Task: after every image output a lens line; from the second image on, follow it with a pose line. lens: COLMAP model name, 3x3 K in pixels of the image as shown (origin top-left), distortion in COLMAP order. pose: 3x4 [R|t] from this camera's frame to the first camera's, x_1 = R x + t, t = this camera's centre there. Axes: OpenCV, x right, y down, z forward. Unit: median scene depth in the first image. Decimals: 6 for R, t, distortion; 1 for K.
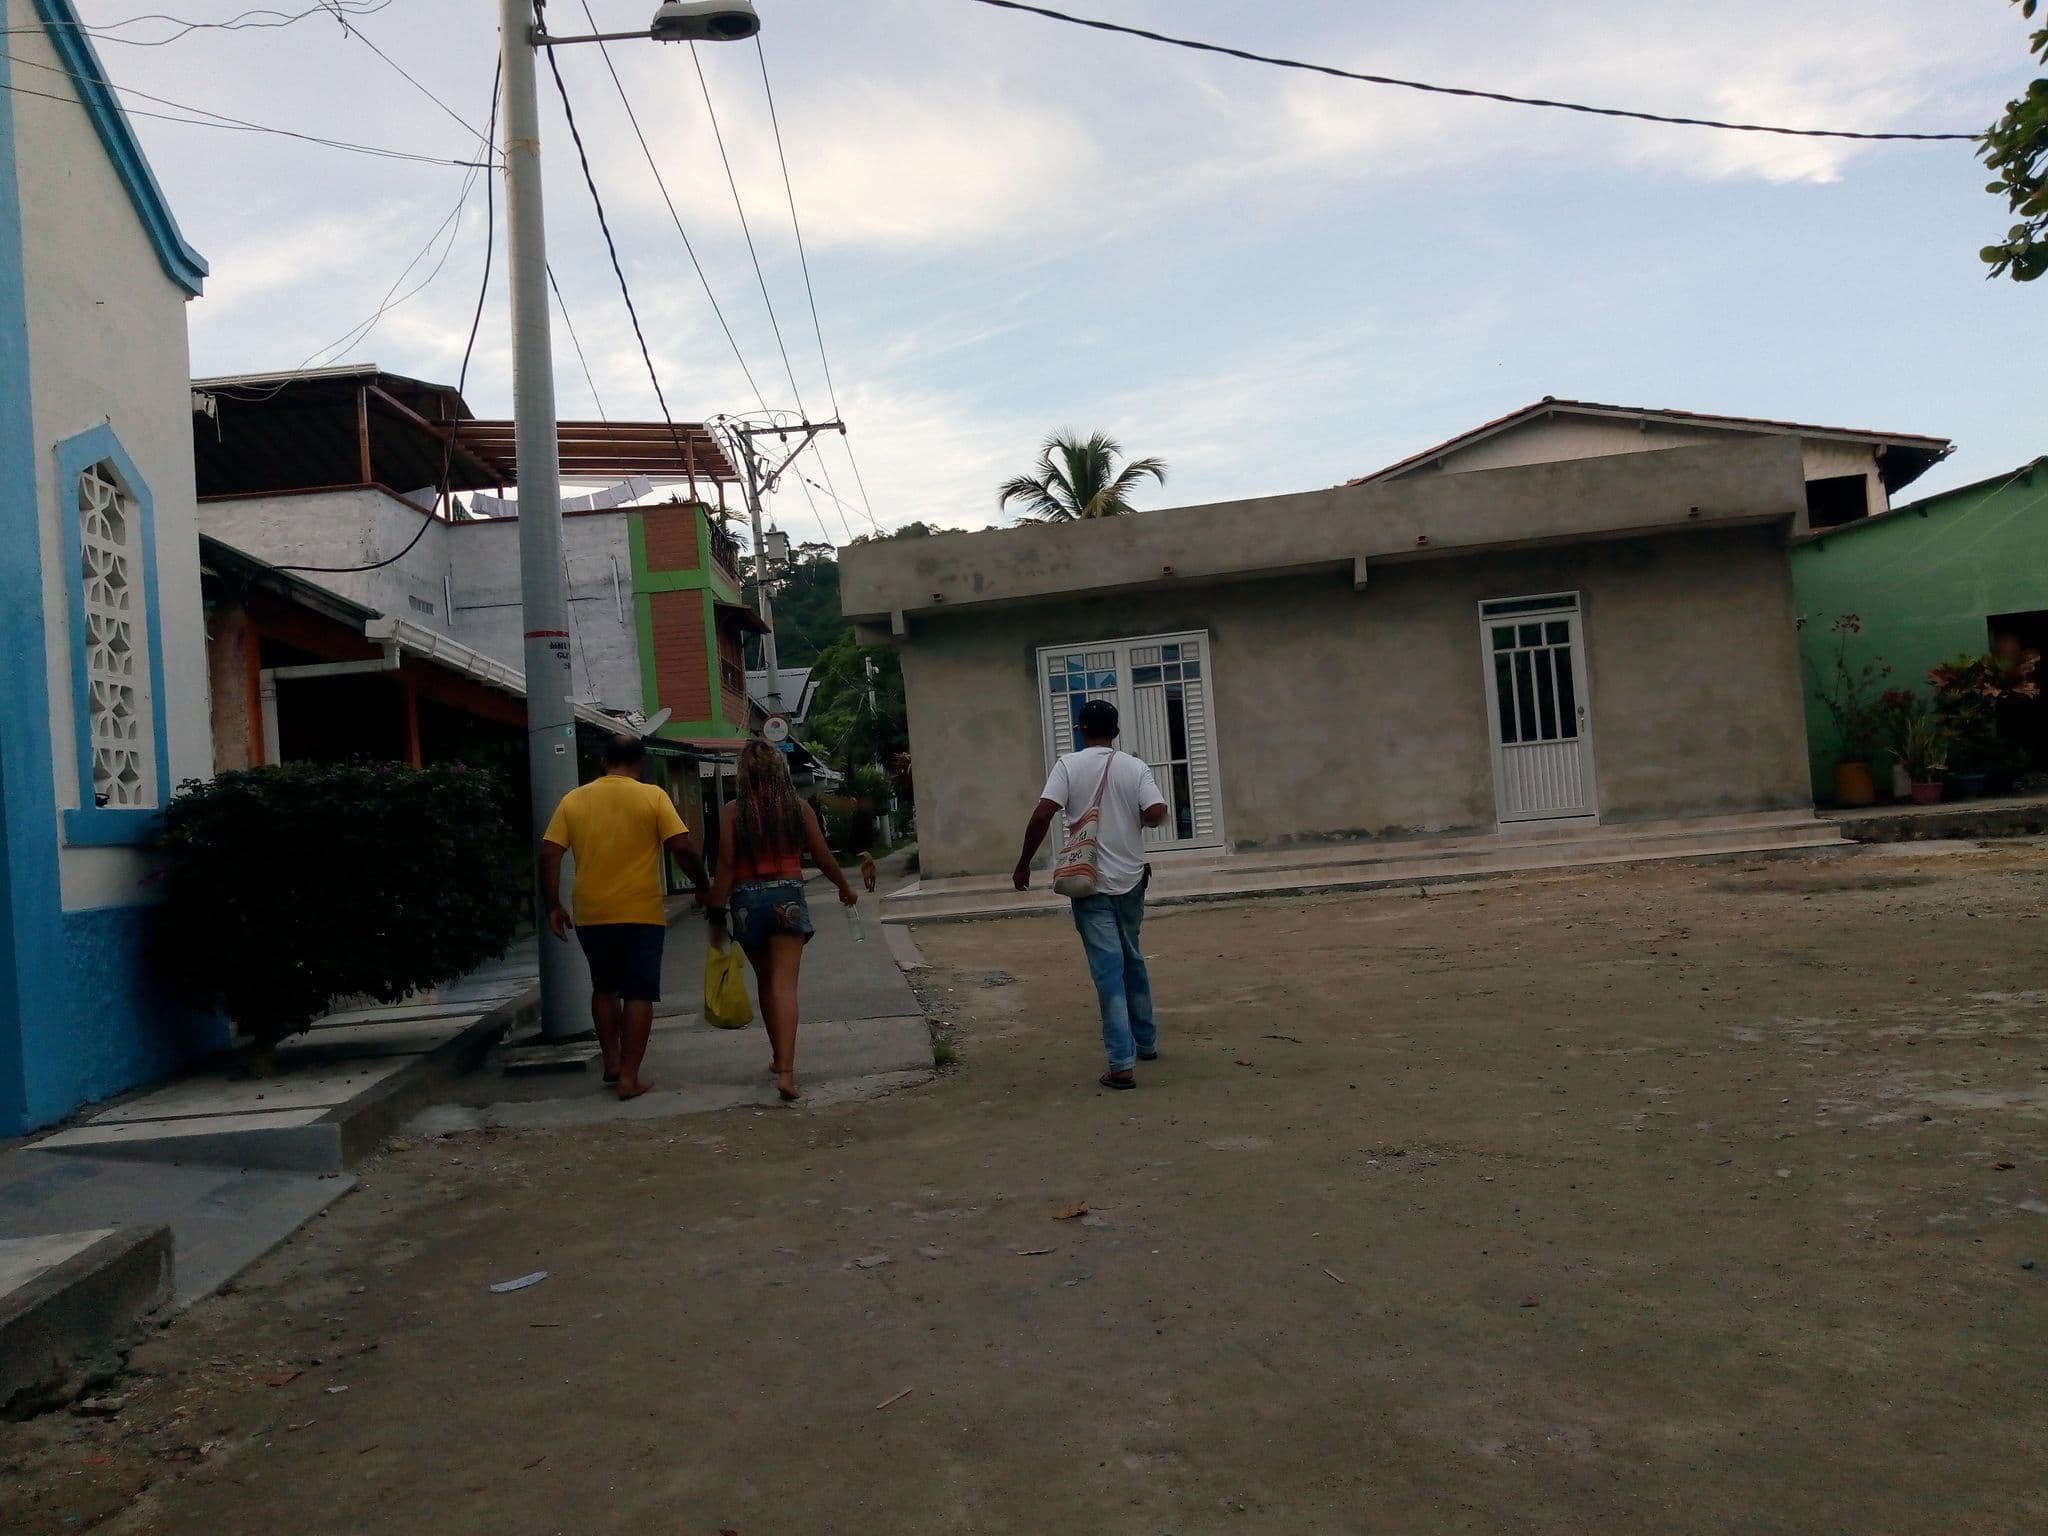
lens RADIAL K [[1575.8, 0, 1024.5], [0, 1575.8, 800.1], [0, 0, 1]] dist [0.099514, -0.000792]
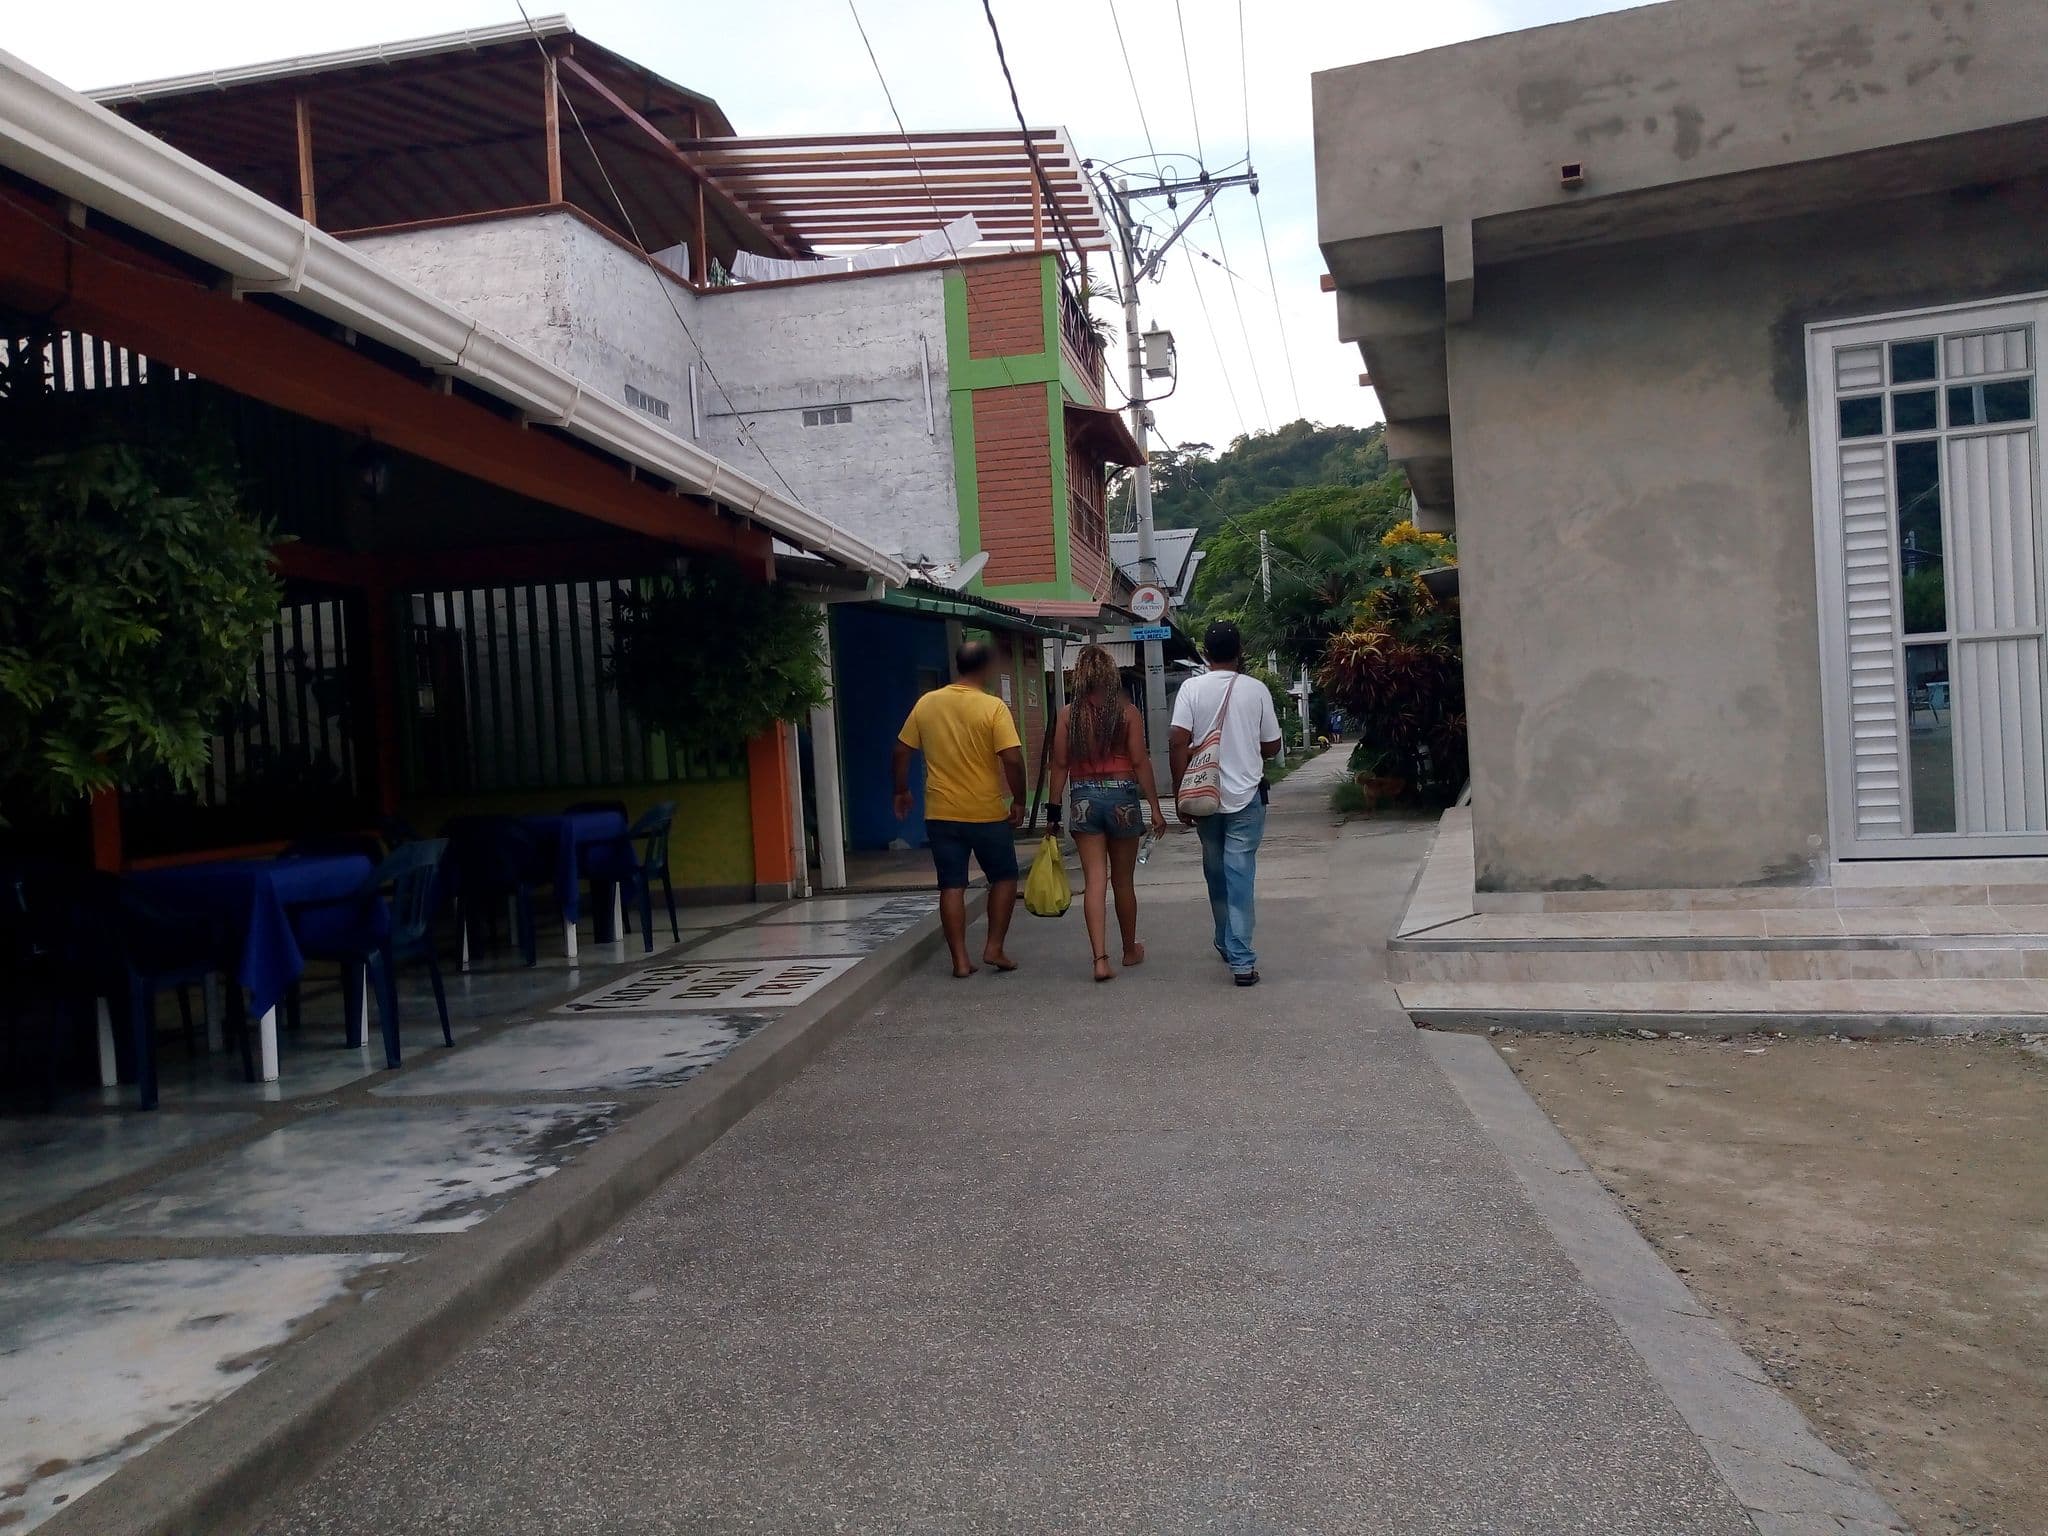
lens RADIAL K [[1600.7, 0, 1024.0], [0, 1600.7, 768.0], [0, 0, 1]] dist [-0.003632, -0.000367]
pose [[0.972706, 0.035722, -0.229274, -0.051738], [-0.026578, 0.998728, 0.042851, 0.001423], [0.230513, -0.035588, 0.972418, 0.334067]]
